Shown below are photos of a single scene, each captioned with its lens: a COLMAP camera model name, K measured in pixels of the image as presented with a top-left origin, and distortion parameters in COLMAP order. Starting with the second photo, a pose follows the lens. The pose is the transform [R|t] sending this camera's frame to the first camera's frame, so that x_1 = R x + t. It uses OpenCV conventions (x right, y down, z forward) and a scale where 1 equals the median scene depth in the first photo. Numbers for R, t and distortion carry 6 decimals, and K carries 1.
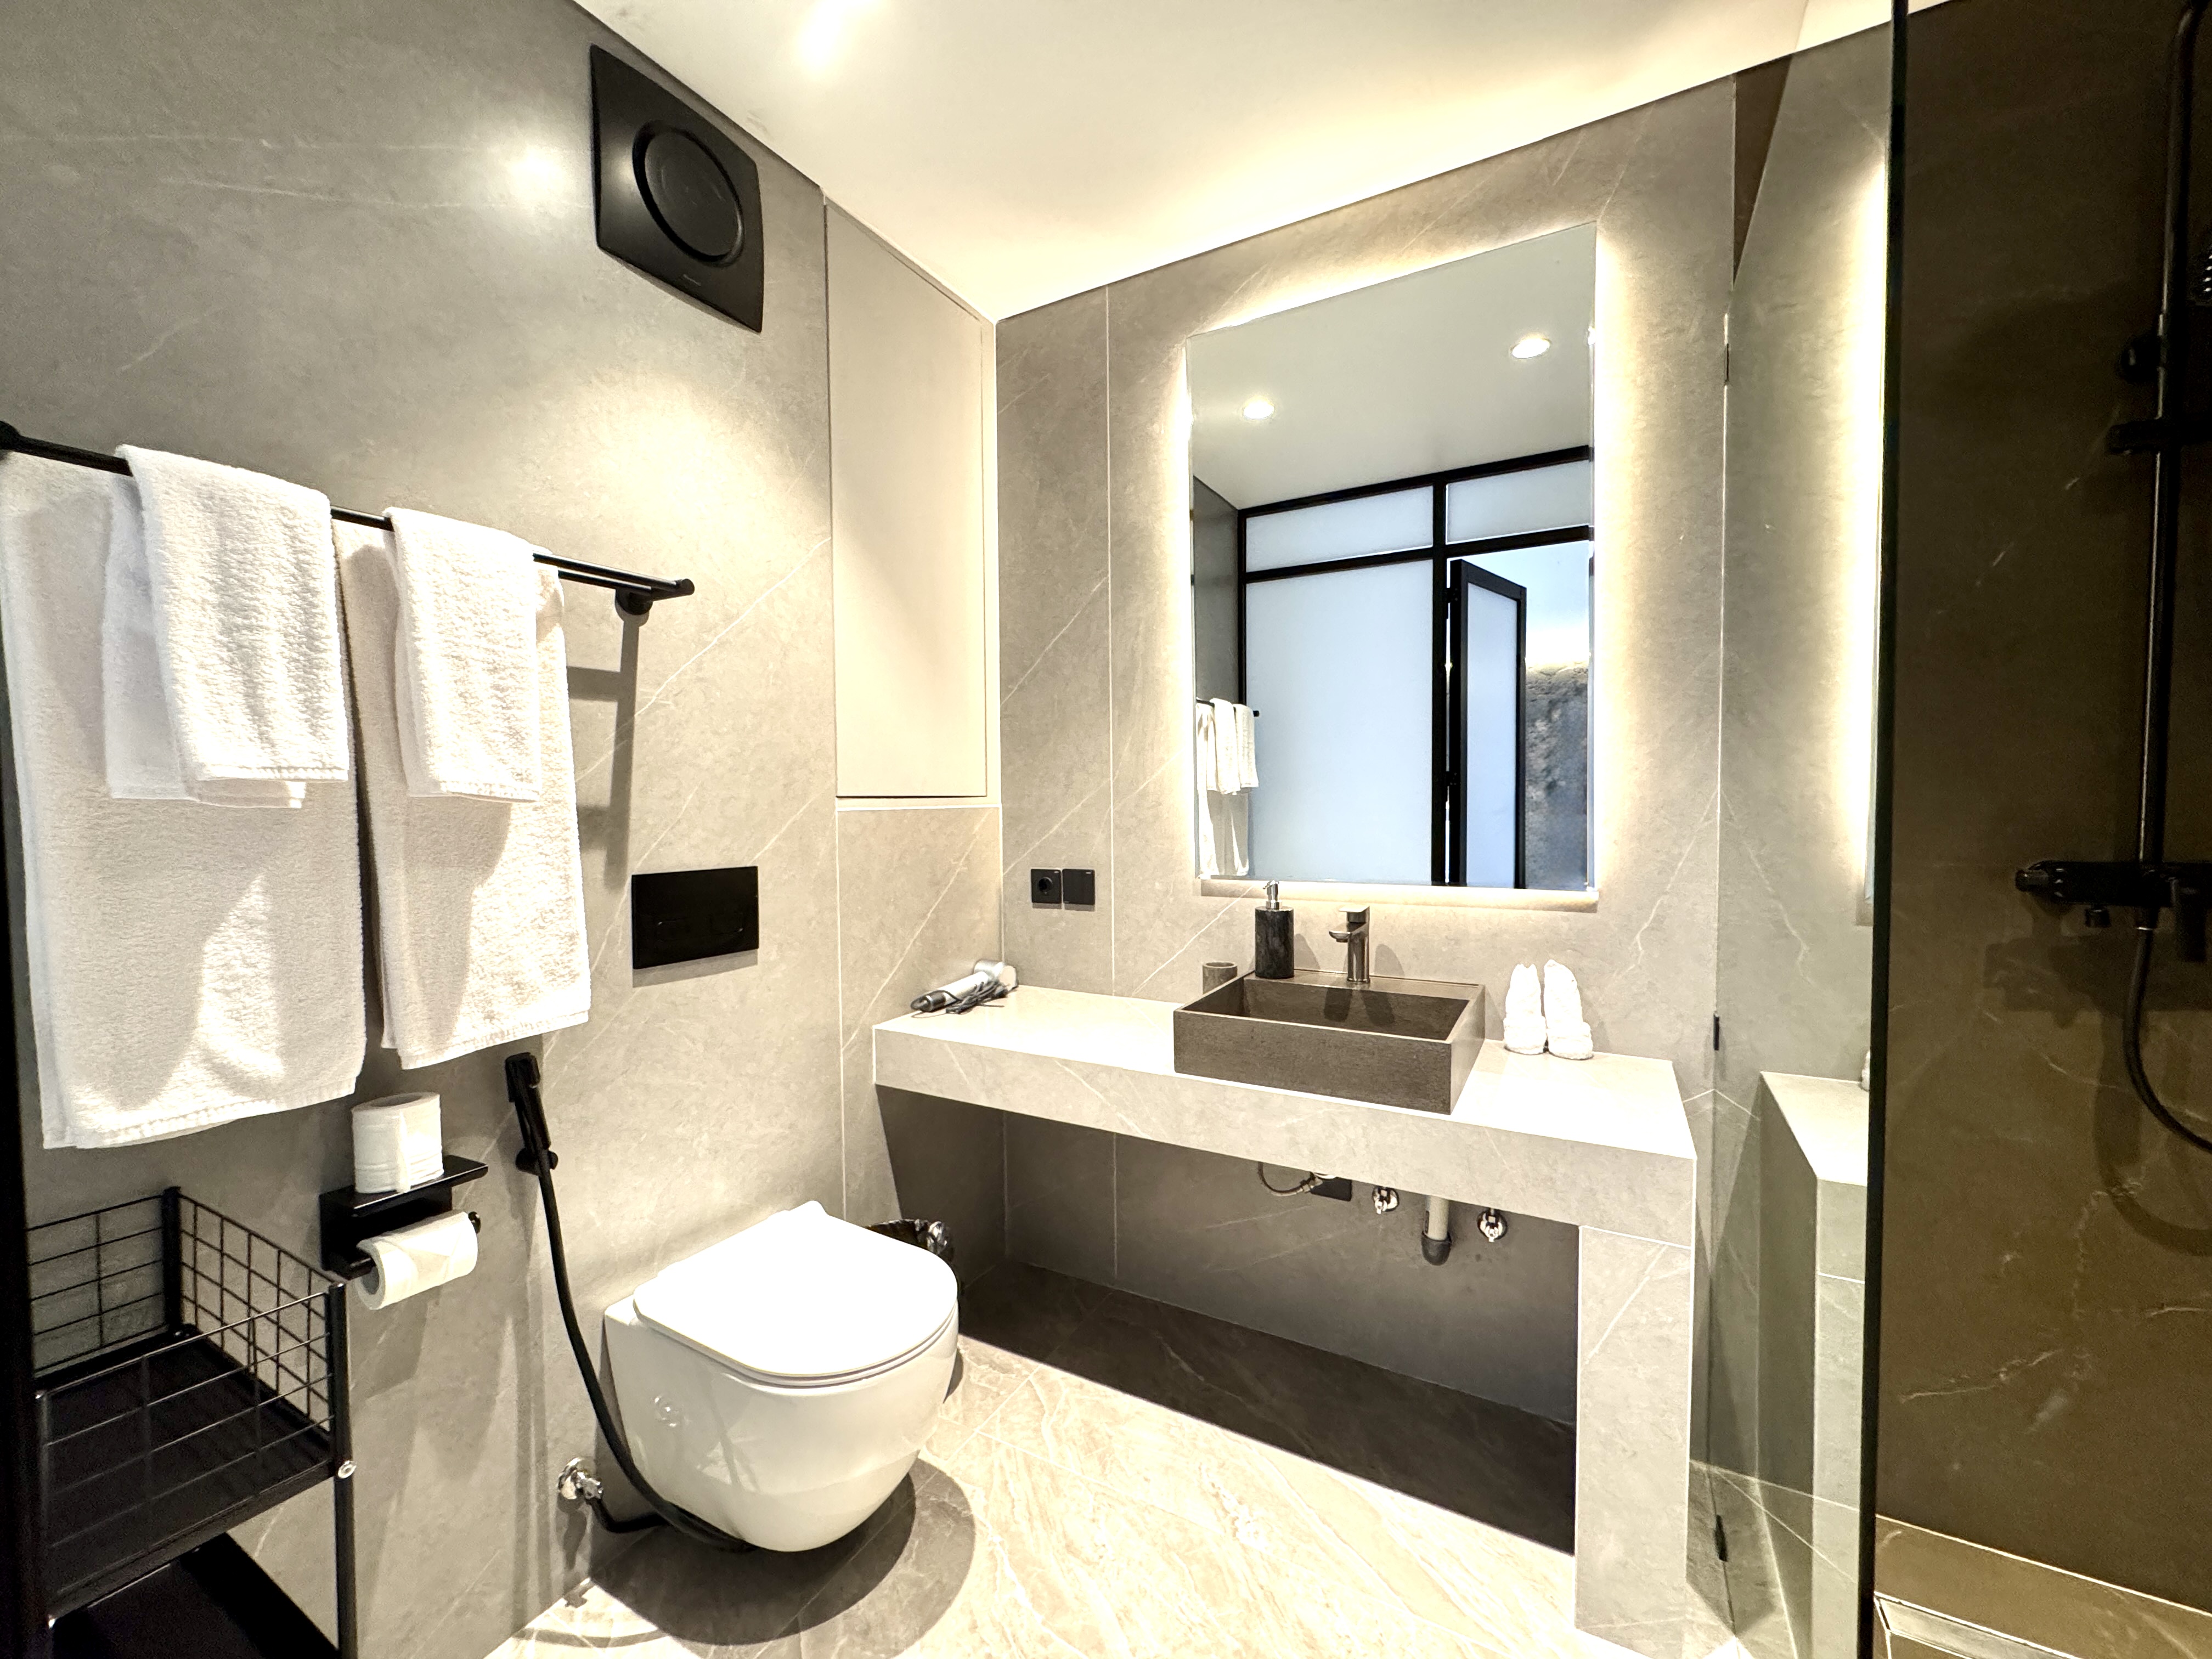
lens RADIAL K [[886.0, 0, 1106.4], [0, 886.0, 832.0], [0, 0, 1]] dist [-0.002810, 0.000085]
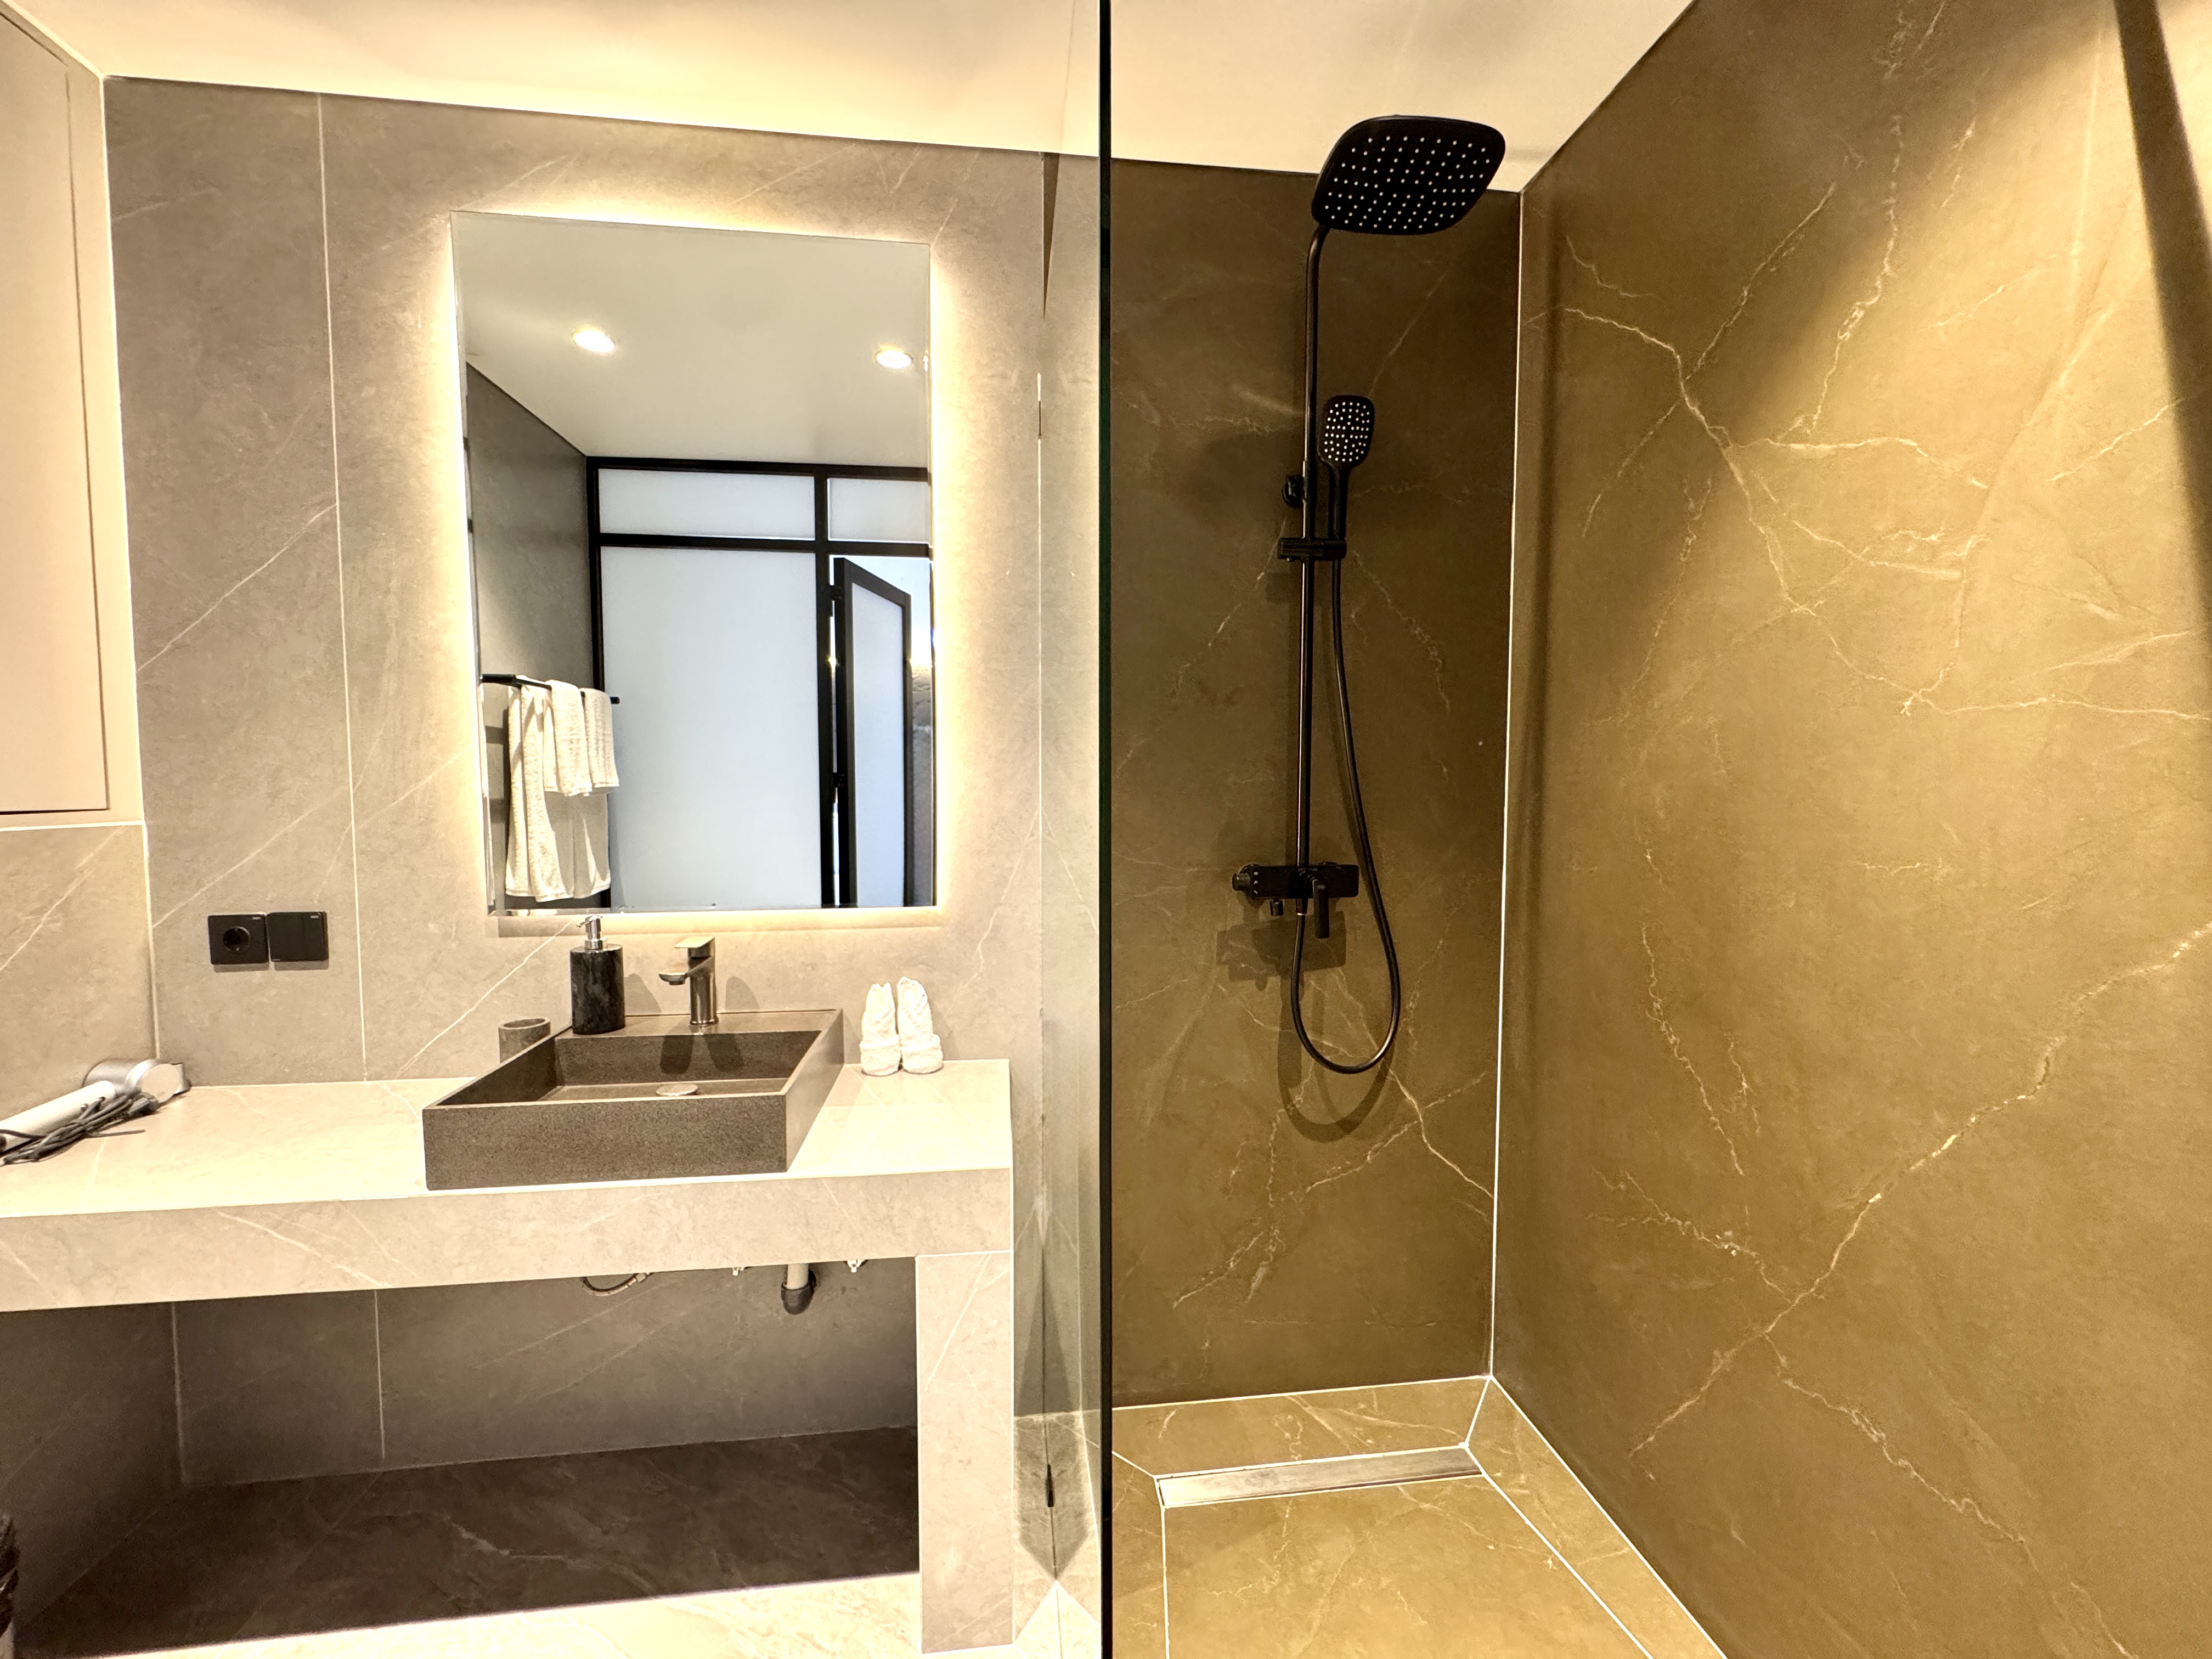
lens RADIAL K [[886.0, 0, 1108.9], [0, 886.0, 833.7], [0, 0, 1]] dist [-0.002810, 0.000085]
pose [[0.805585, -0.024181, 0.591986, 0.095954], [0.015140, 0.999681, 0.020232, -0.032883], [-0.592286, -0.007335, 0.805694, 0.055019]]
